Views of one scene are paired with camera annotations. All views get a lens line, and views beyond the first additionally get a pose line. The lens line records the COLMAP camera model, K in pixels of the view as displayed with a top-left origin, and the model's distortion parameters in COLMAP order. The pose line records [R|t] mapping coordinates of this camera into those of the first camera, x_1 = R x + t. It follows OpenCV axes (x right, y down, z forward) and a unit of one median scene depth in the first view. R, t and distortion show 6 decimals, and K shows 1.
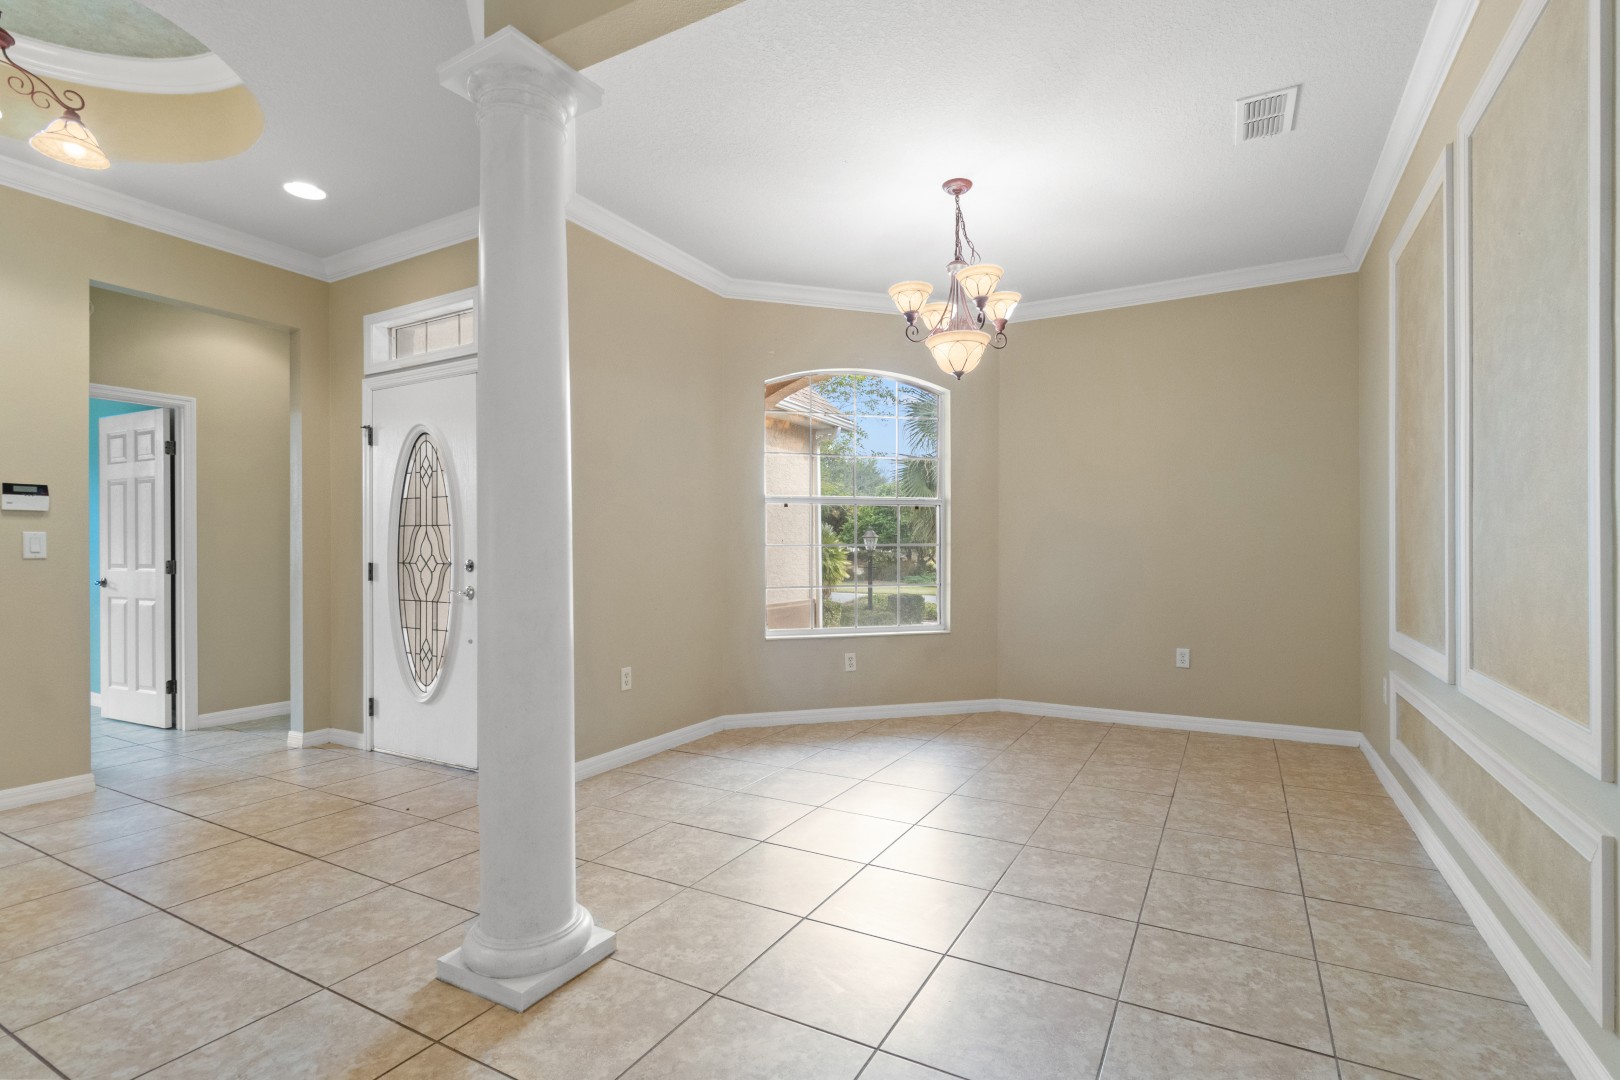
lens RADIAL K [[759.3, 0, 805.1], [0, 759.3, 545.4], [0, 0, 1]] dist [0.002002, 0.000697]
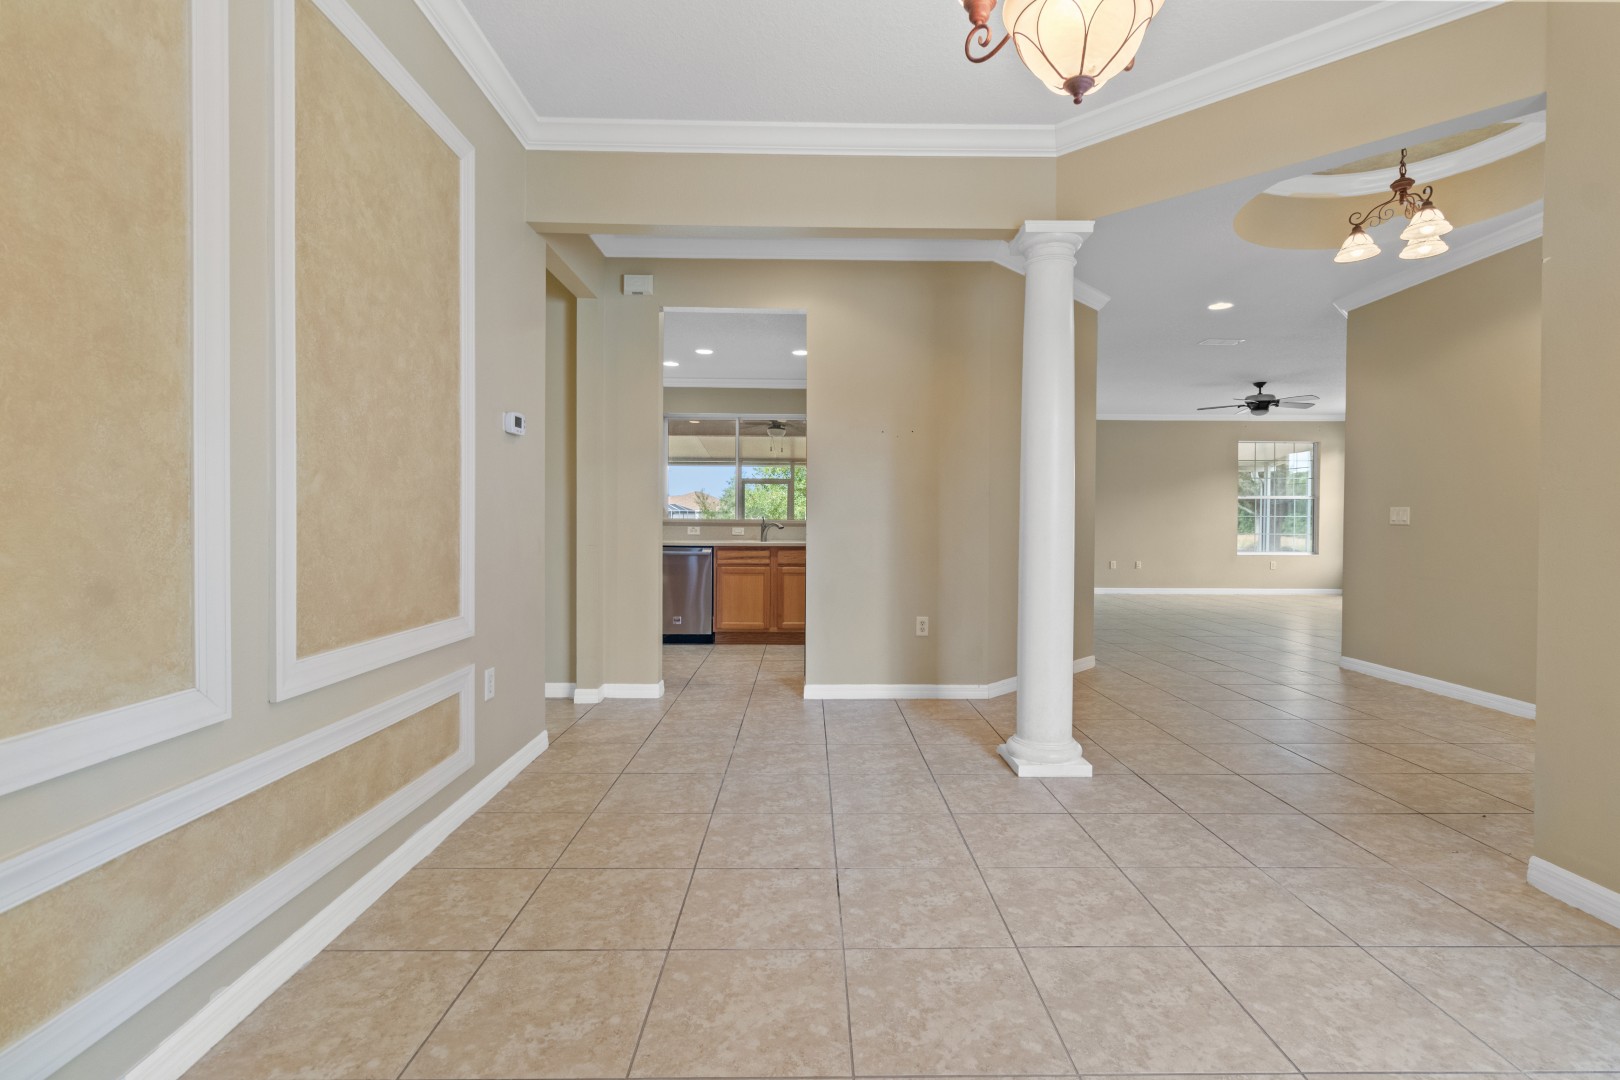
lens RADIAL K [[759.3, 0, 808.8], [0, 759.3, 536.0], [0, 0, 1]] dist [0.002002, 0.000697]
pose [[-0.866936, 0.007175, -0.498368, 0.769088], [0.001679, 0.999933, 0.011475, 0.027464], [0.498416, 0.009111, -0.866890, 1.857178]]
